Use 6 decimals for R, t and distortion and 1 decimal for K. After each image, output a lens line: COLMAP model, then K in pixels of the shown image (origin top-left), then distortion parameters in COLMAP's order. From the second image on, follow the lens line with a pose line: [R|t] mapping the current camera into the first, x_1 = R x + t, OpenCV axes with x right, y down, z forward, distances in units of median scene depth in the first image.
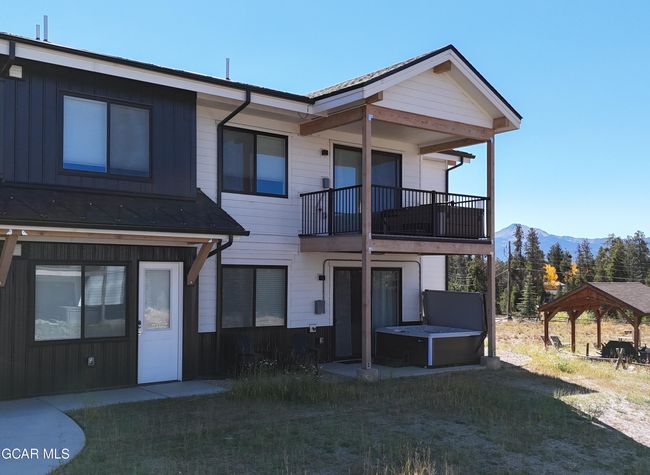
lens RADIAL K [[682.8, 0, 335.5], [0, 682.8, 263.9], [0, 0, 1]] dist [0.136475, -0.320247]
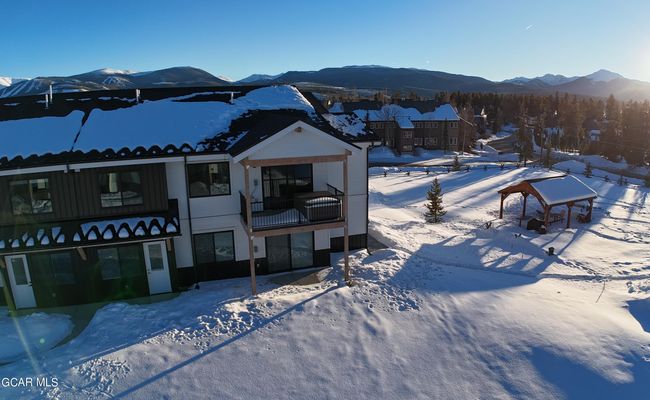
lens RADIAL K [[435.2, 0, 349.8], [0, 435.2, 201.0], [0, 0, 1]] dist [-0.170608, -0.001429]
pose [[0.958093, 0.056612, -0.280807, 0.542914], [0.014187, 0.969696, 0.243901, -0.344573], [0.286106, -0.237664, 0.928256, 0.009883]]
